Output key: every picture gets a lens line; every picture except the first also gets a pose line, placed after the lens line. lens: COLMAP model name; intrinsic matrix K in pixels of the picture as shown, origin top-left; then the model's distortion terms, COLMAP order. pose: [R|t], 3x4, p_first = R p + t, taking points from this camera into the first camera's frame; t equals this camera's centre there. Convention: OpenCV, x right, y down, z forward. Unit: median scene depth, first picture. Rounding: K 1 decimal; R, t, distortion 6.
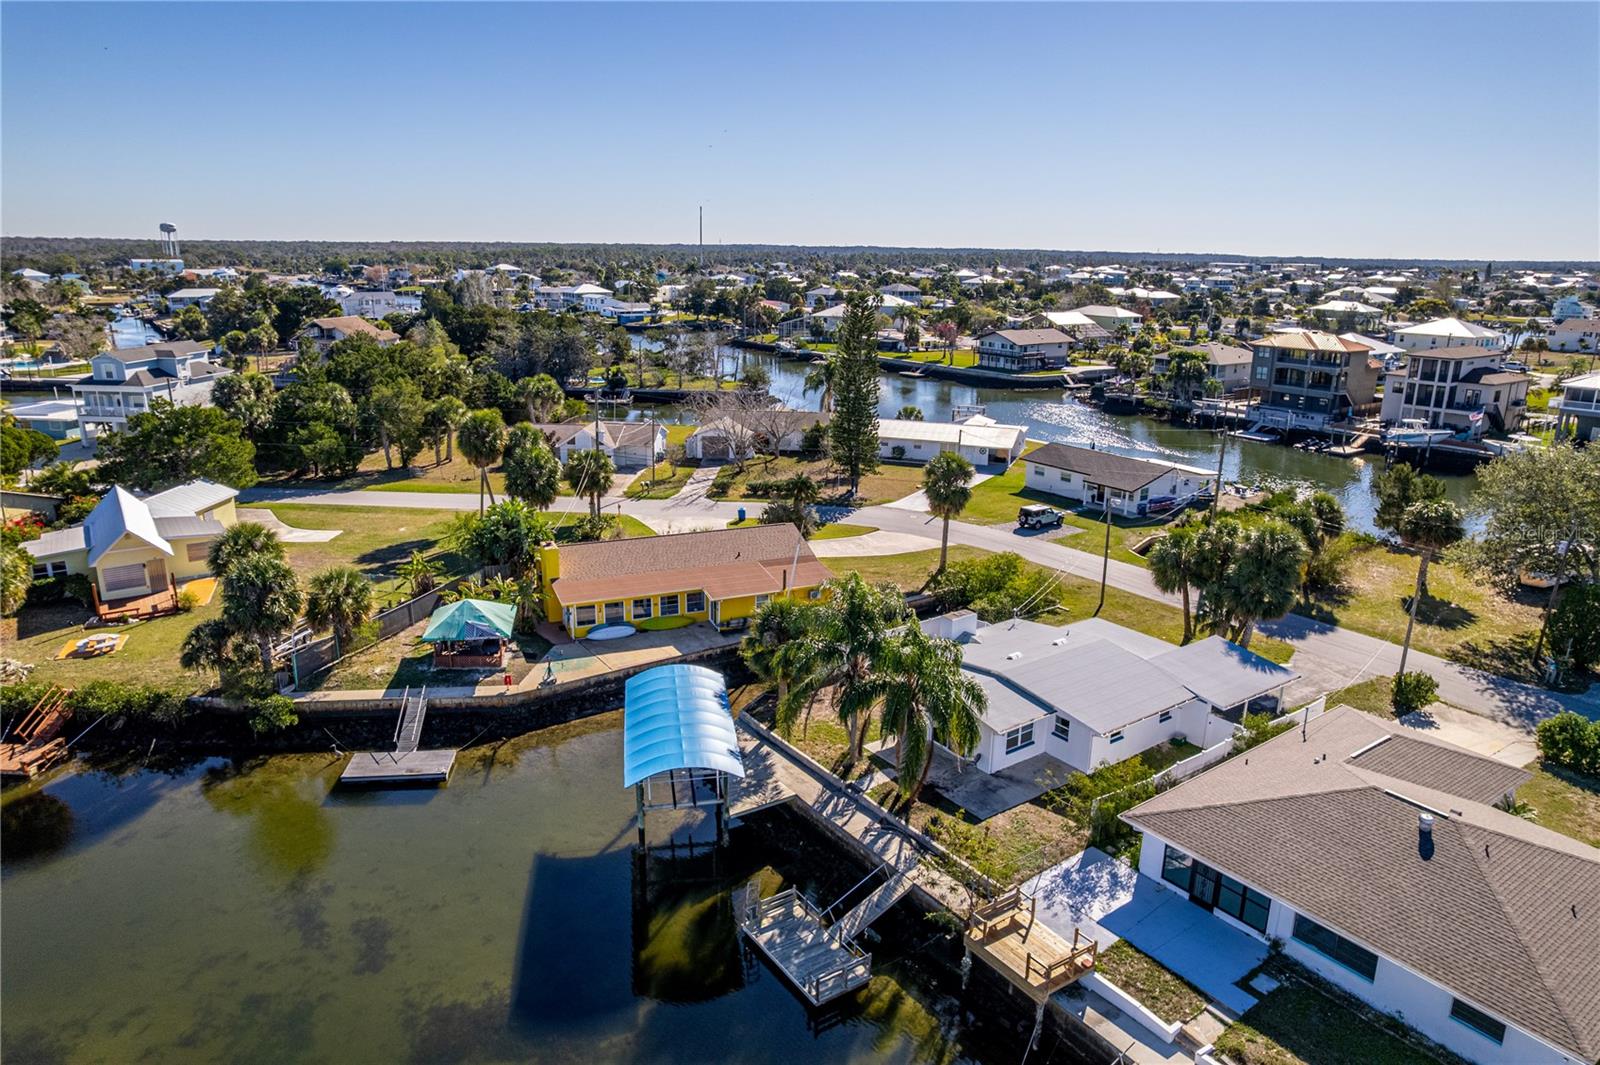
lens RADIAL K [[1028.9, 0, 795.8], [0, 1028.9, 519.3], [0, 0, 1]] dist [-0.077615, 0.070572]
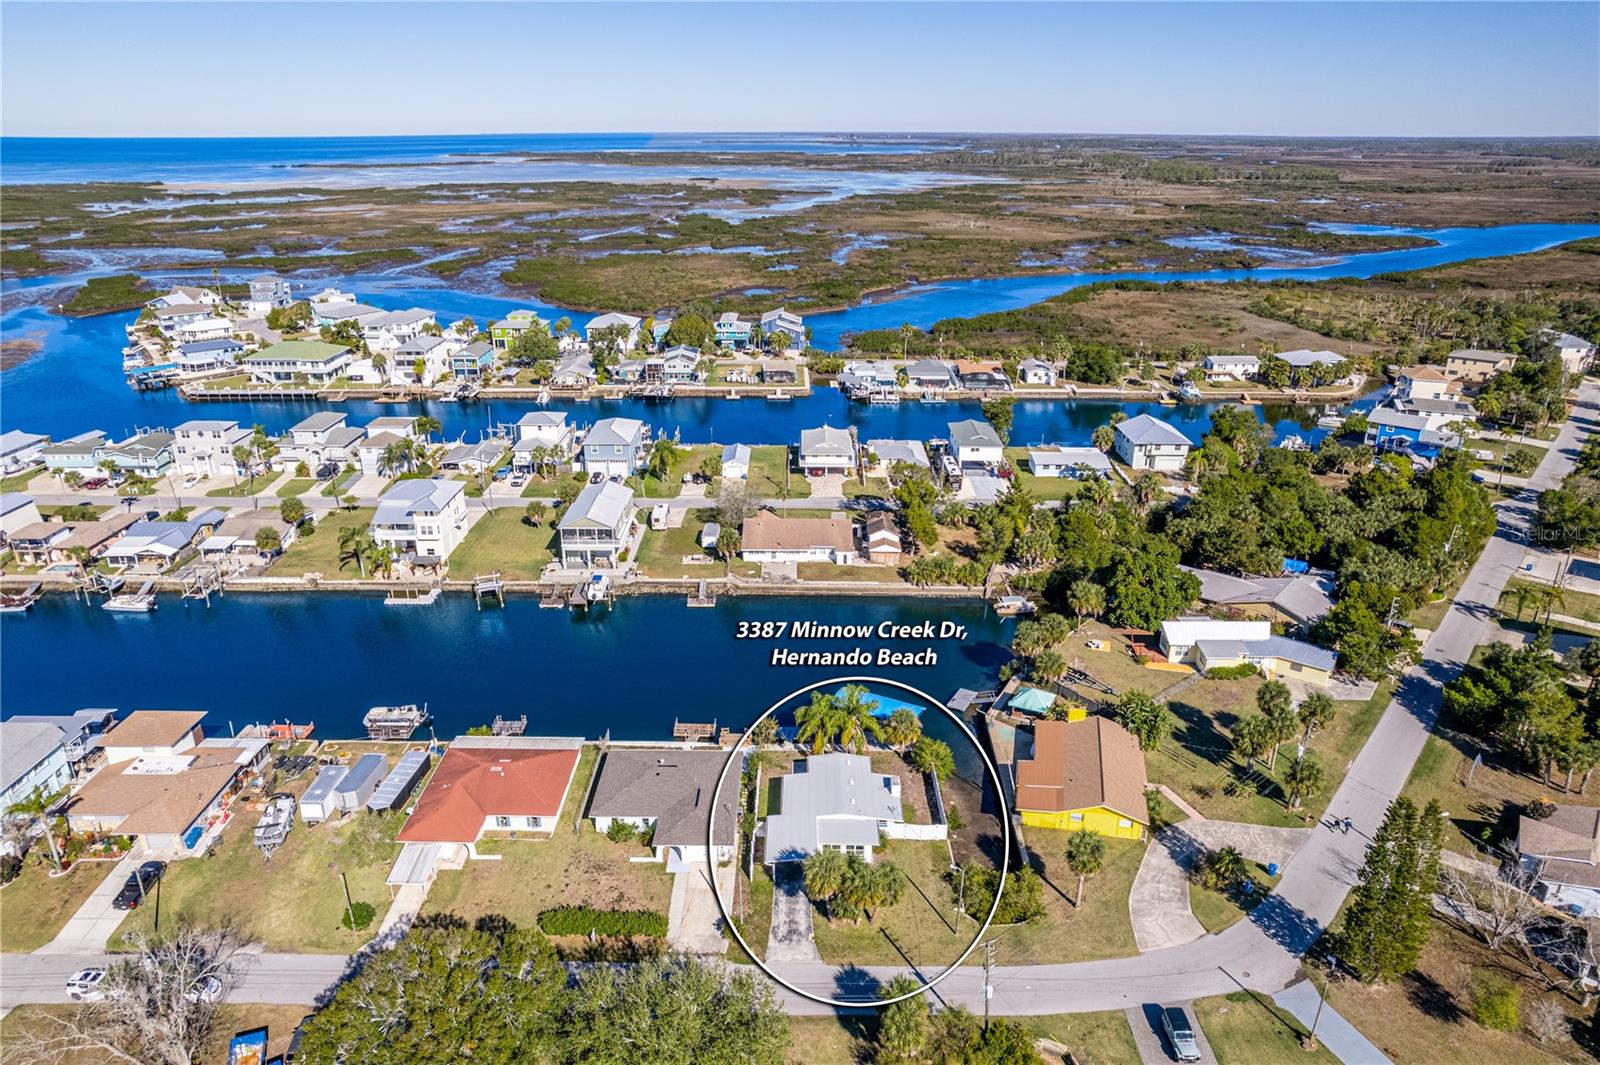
lens RADIAL K [[1055.7, 0, 795.3], [0, 1055.7, 513.2], [0, 0, 1]] dist [-0.081693, 0.078985]
pose [[-0.589907, 0.265826, -0.762461, 1.447202], [-0.215102, 0.858403, 0.465698, -1.075347], [0.778294, 0.438725, -0.449198, 1.329243]]
